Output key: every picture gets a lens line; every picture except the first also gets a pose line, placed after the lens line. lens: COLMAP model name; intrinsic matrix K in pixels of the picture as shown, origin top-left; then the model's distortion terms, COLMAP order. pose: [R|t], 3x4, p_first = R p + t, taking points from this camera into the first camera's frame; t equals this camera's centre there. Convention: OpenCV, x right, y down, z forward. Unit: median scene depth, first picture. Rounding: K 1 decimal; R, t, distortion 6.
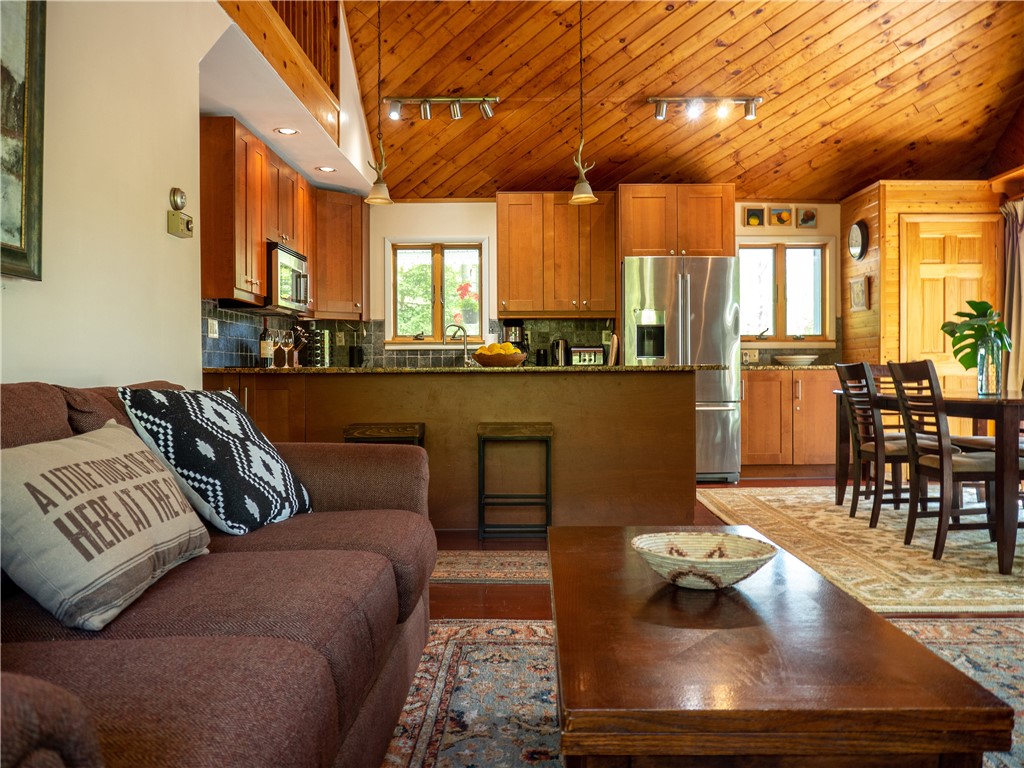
lens RADIAL K [[871.0, 0, 511.7], [0, 871.0, 382.0], [0, 0, 1]] dist [-0.043236, 0.021391]
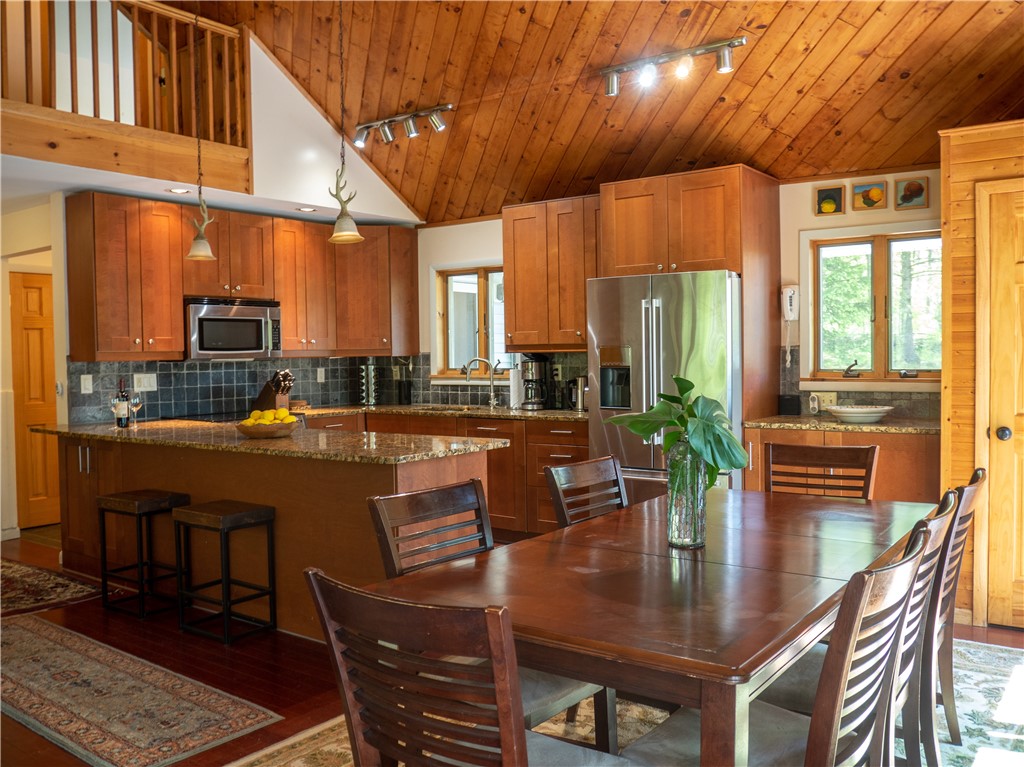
lens RADIAL K [[871.0, 0, 517.9], [0, 871.0, 381.3], [0, 0, 1]] dist [-0.043236, 0.021391]
pose [[0.810746, 0.012624, -0.585262, 0.526409], [0.002671, 0.999677, 0.025262, -0.069815], [0.585392, -0.022044, 0.810451, 0.316514]]
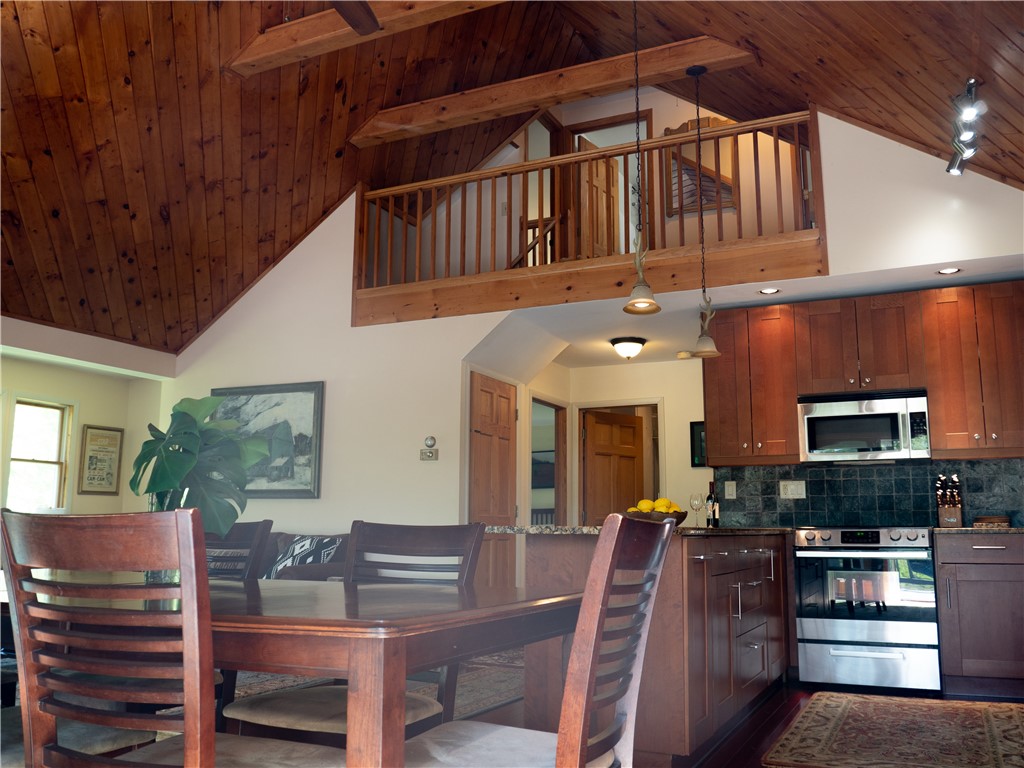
lens RADIAL K [[871.0, 0, 519.9], [0, 871.0, 380.2], [0, 0, 1]] dist [-0.043236, 0.021391]
pose [[-0.429863, -0.144348, -0.891281, 0.597038], [-0.015148, 0.988152, -0.152731, -0.020995], [0.902767, -0.052152, -0.426956, 0.917380]]
